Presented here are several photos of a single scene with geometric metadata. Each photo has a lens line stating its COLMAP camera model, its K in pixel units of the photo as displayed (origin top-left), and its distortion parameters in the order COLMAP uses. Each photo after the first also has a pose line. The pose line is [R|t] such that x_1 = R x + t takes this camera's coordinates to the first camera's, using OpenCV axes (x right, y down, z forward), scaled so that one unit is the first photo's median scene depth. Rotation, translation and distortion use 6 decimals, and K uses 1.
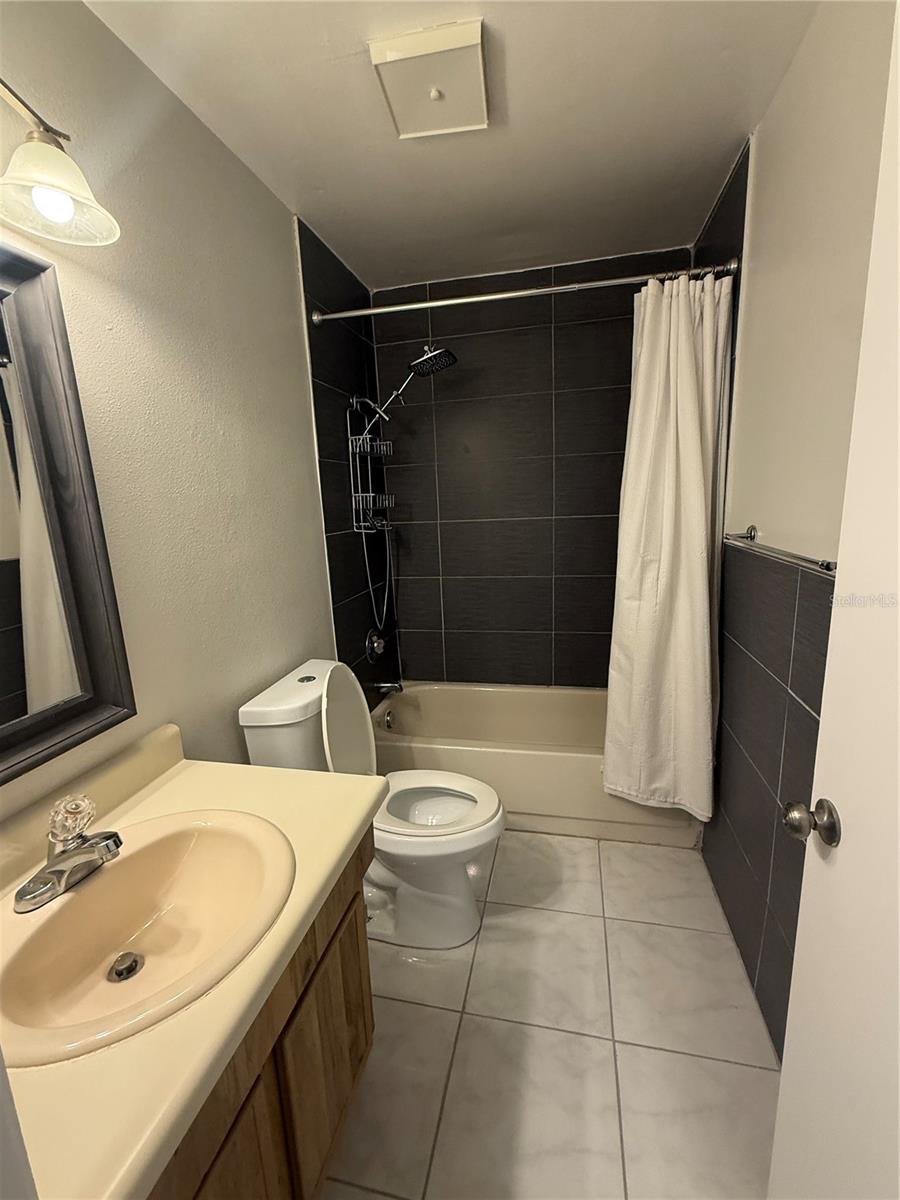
lens RADIAL K [[509.7, 0, 450.0], [0, 509.7, 600.0], [0, 0, 1]] dist [-0.003075, -0.000167]
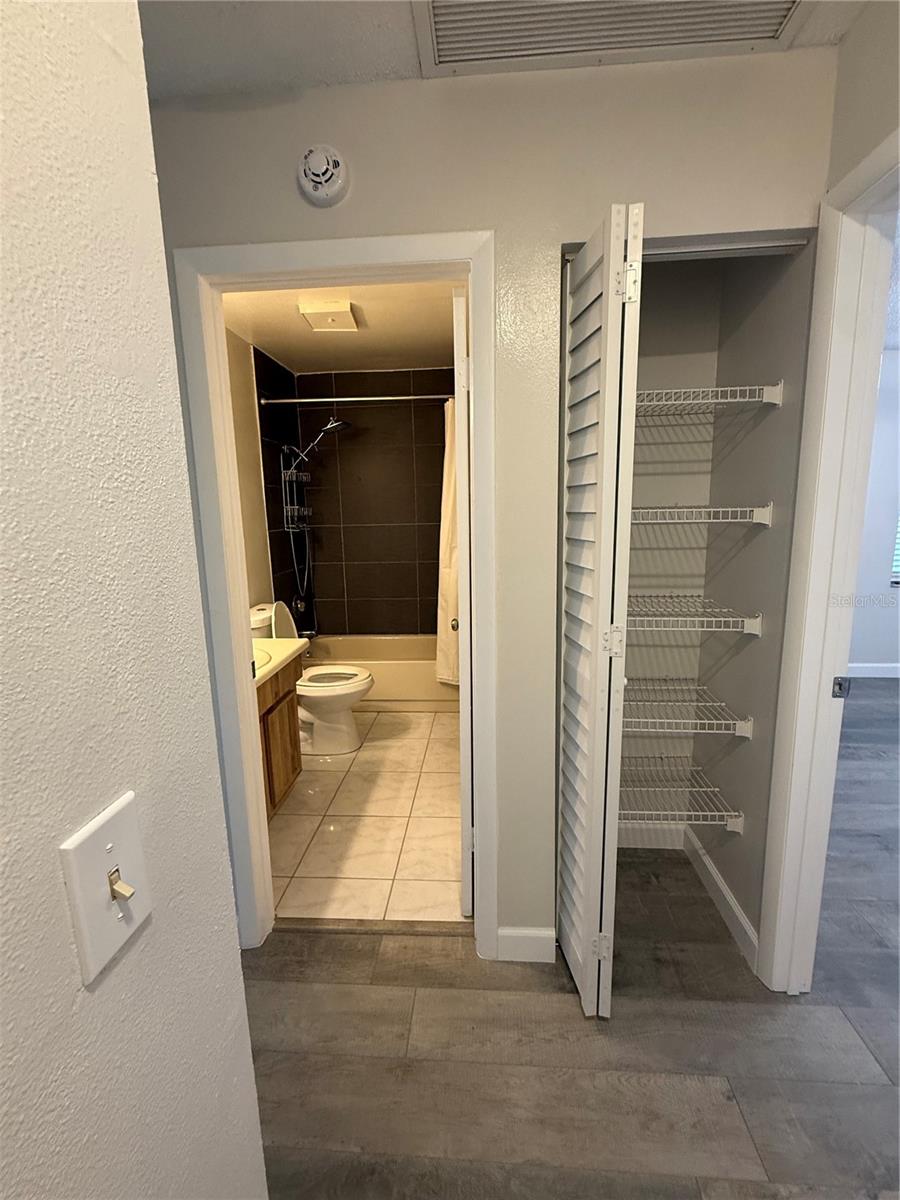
lens RADIAL K [[509.7, 0, 450.0], [0, 509.7, 600.0], [0, 0, 1]] dist [-0.003075, -0.000167]
pose [[0.987960, -0.005526, 0.154609, 0.071379], [0.008727, 0.999761, -0.020036, 0.118820], [-0.154461, 0.021144, 0.987773, -0.638843]]
